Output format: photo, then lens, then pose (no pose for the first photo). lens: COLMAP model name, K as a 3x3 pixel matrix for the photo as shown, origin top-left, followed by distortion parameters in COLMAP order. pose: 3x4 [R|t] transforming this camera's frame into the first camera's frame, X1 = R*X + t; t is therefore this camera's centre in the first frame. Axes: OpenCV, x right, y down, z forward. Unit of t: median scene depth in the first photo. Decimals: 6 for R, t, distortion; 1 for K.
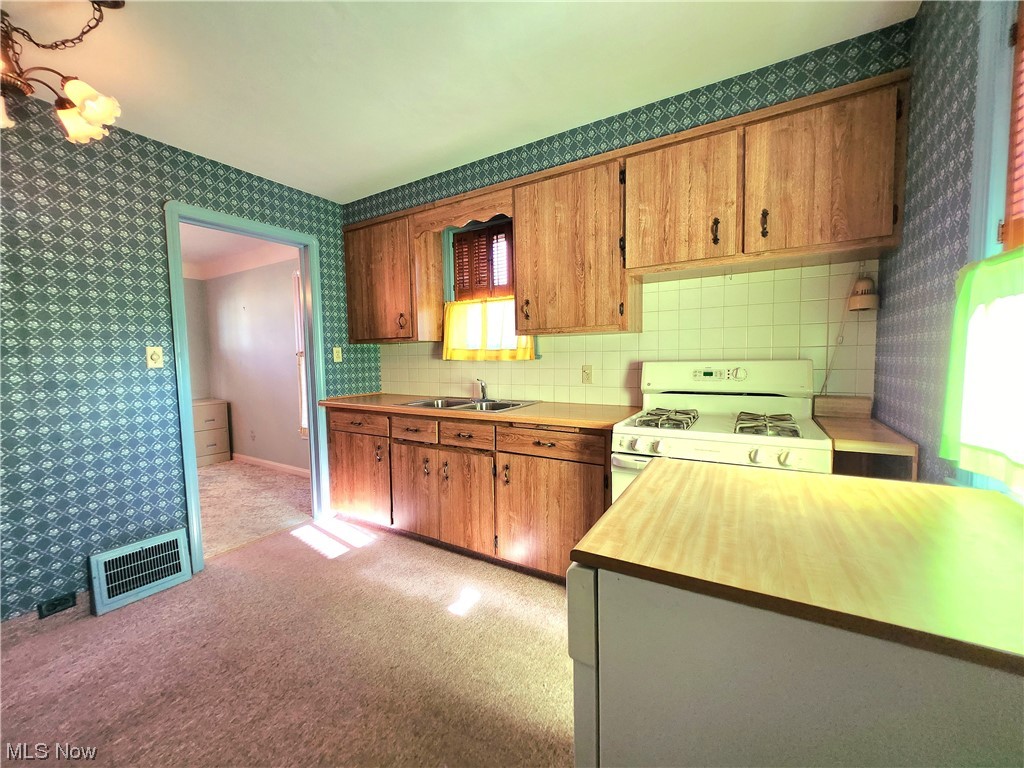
lens RADIAL K [[412.0, 0, 513.6], [0, 412.0, 384.4], [0, 0, 1]] dist [-0.003636, 0.000767]
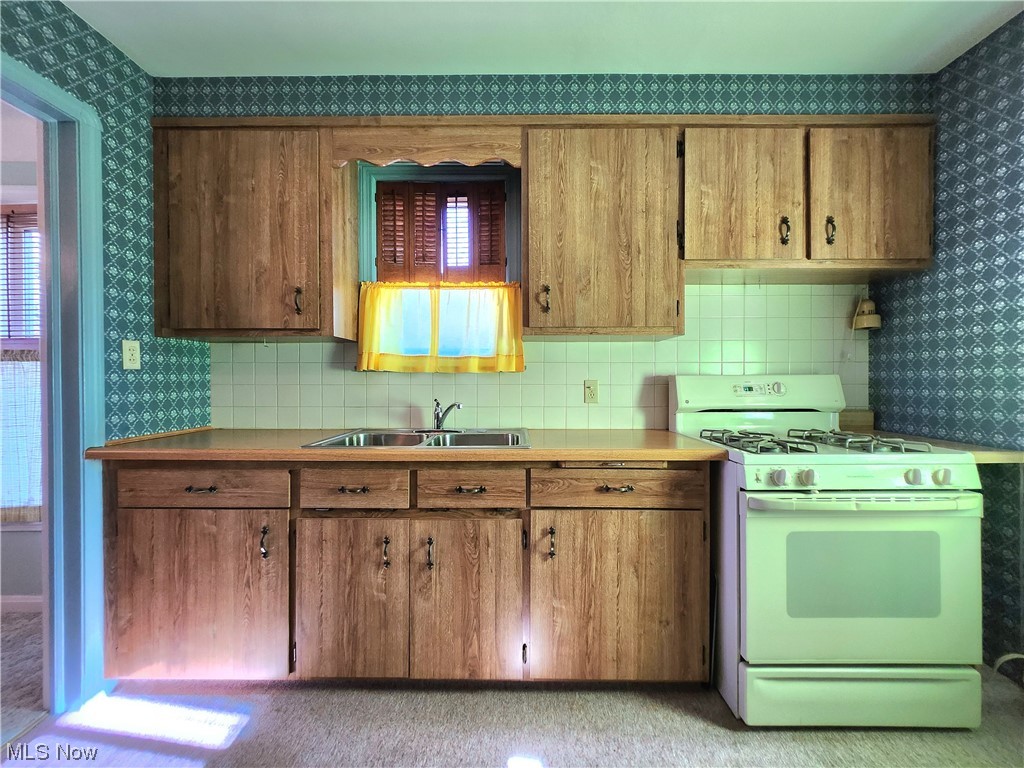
lens RADIAL K [[412.0, 0, 512.6], [0, 412.0, 384.3], [0, 0, 1]] dist [-0.003636, 0.000767]
pose [[0.855051, 0.012332, 0.518397, -0.382934], [0.021898, 0.997967, -0.059860, 0.006251], [-0.518081, 0.062535, 0.853043, 0.435386]]
